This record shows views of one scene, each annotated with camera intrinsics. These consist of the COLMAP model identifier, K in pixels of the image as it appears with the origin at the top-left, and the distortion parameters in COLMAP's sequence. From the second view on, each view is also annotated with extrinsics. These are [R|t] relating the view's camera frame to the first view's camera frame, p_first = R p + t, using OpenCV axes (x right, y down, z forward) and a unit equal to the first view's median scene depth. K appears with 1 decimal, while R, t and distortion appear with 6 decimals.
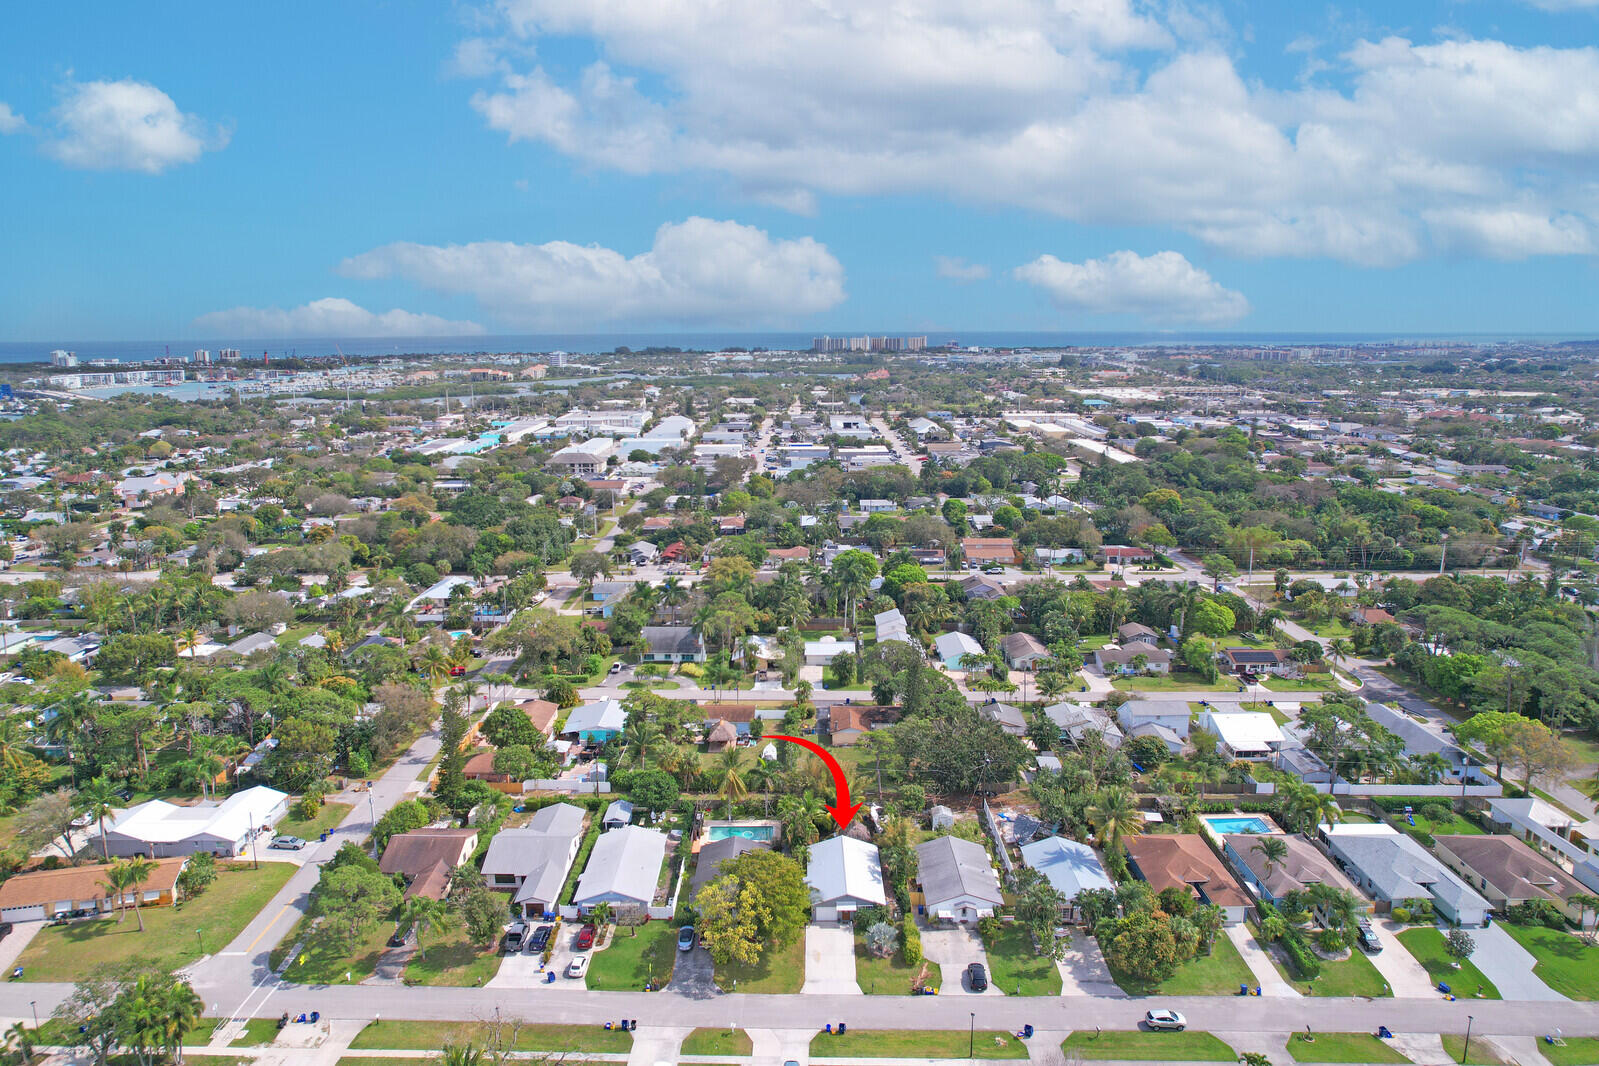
lens RADIAL K [[1019.8, 0, 799.5], [0, 1019.8, 533.0], [0, 0, 1]] dist [-0.069608, 0.061044]
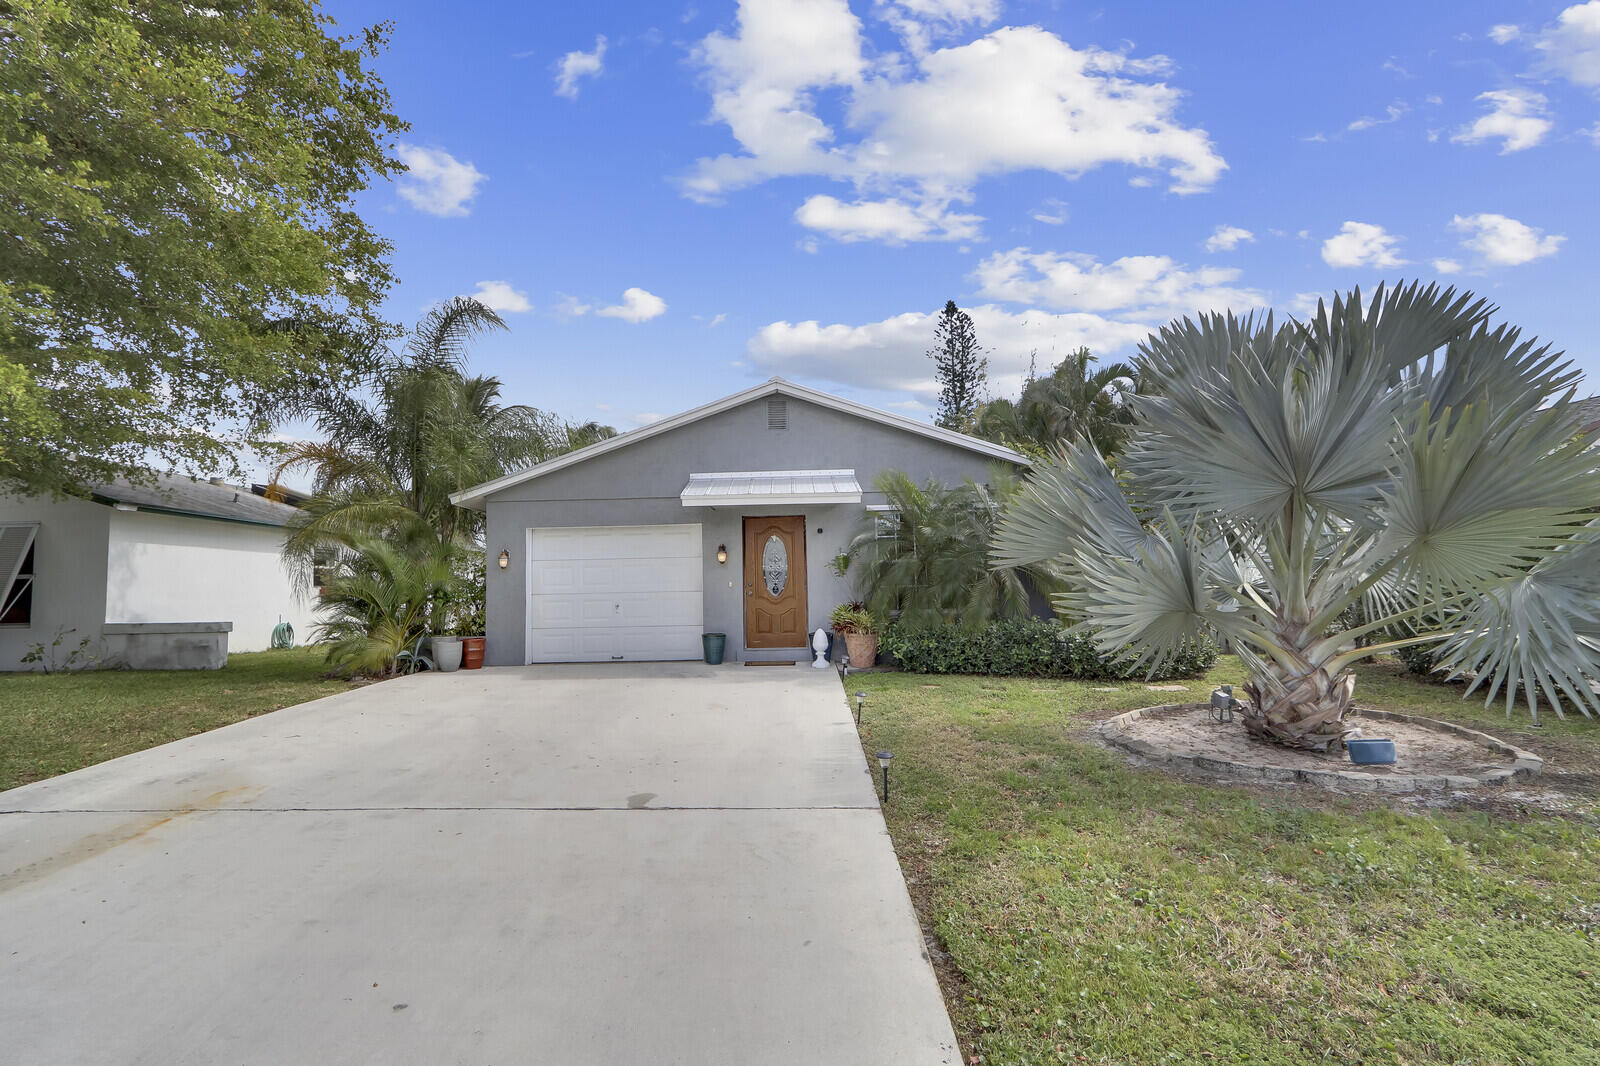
lens RADIAL K [[751.1, 0, 787.7], [0, 751.1, 541.2], [0, 0, 1]] dist [-0.018992, -0.000506]
pose [[0.999850, -0.016441, -0.005482, 0.039210], [0.014347, 0.962631, -0.270438, 0.322510], [0.009724, 0.270318, 0.962722, 0.745378]]
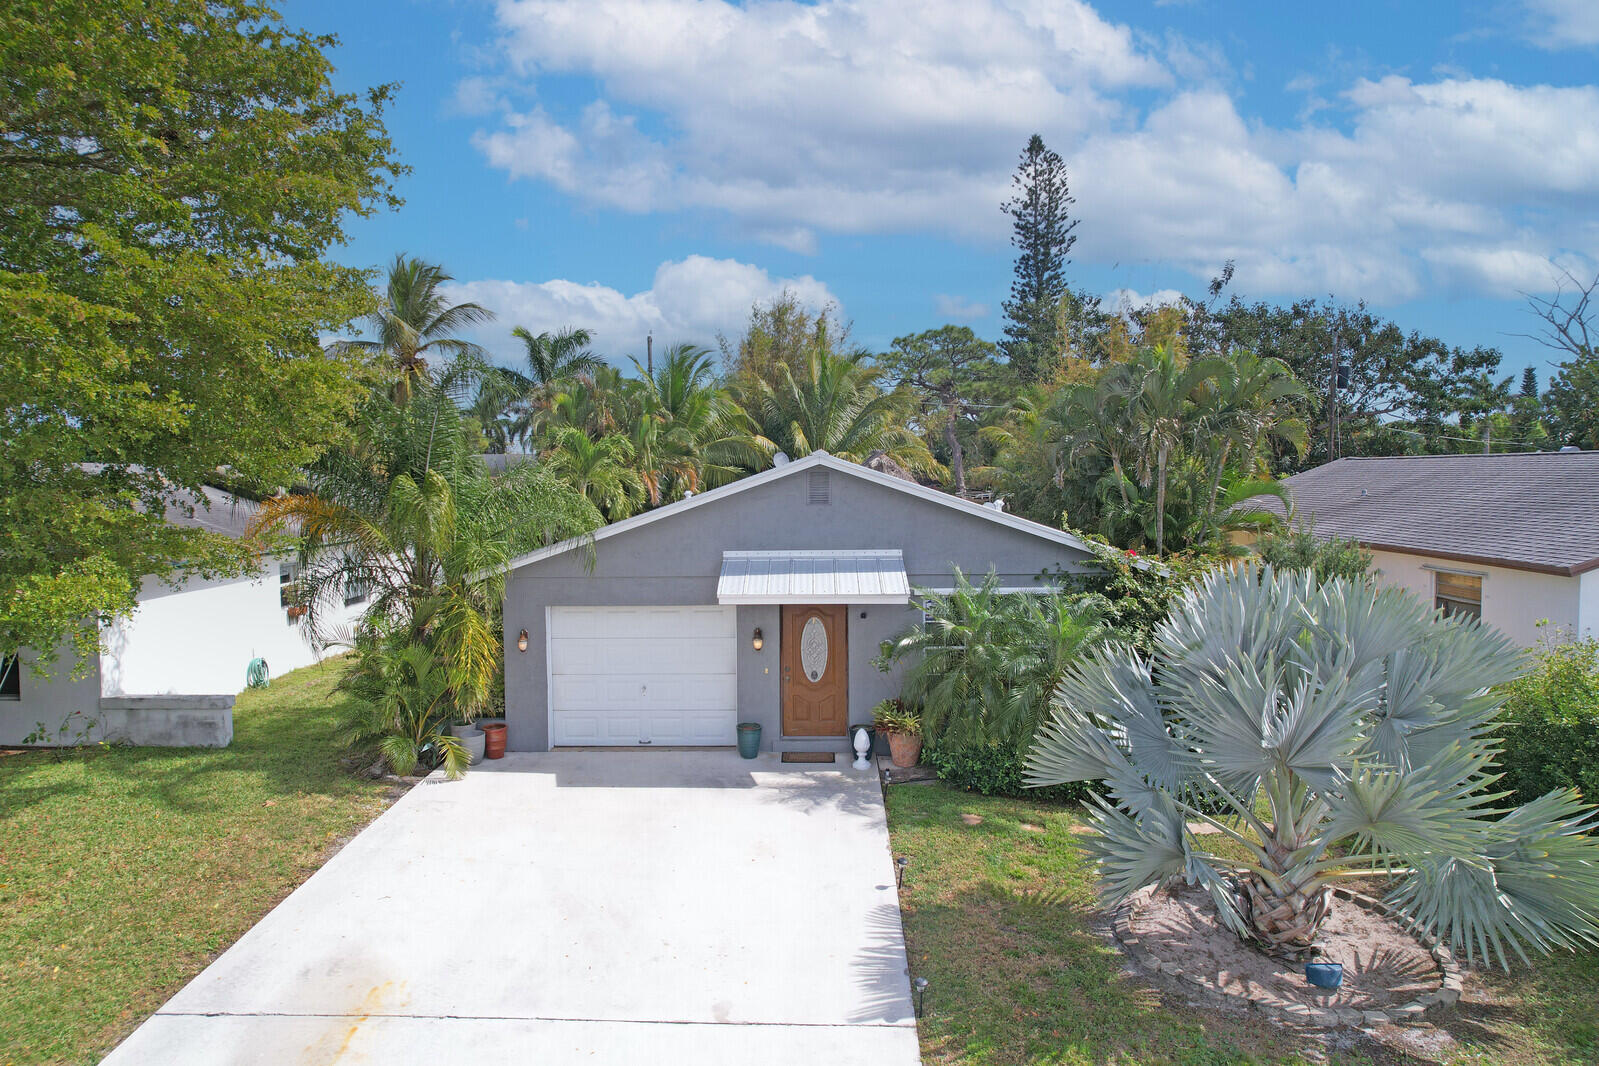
lens RADIAL K [[1019.8, 0, 799.5], [0, 1019.8, 533.0], [0, 0, 1]] dist [-0.069608, 0.061044]
pose [[0.999917, -0.000848, -0.012889, 0.037424], [-0.001034, 0.989391, -0.145274, 0.307990], [0.012875, 0.145275, 0.989307, 0.723818]]
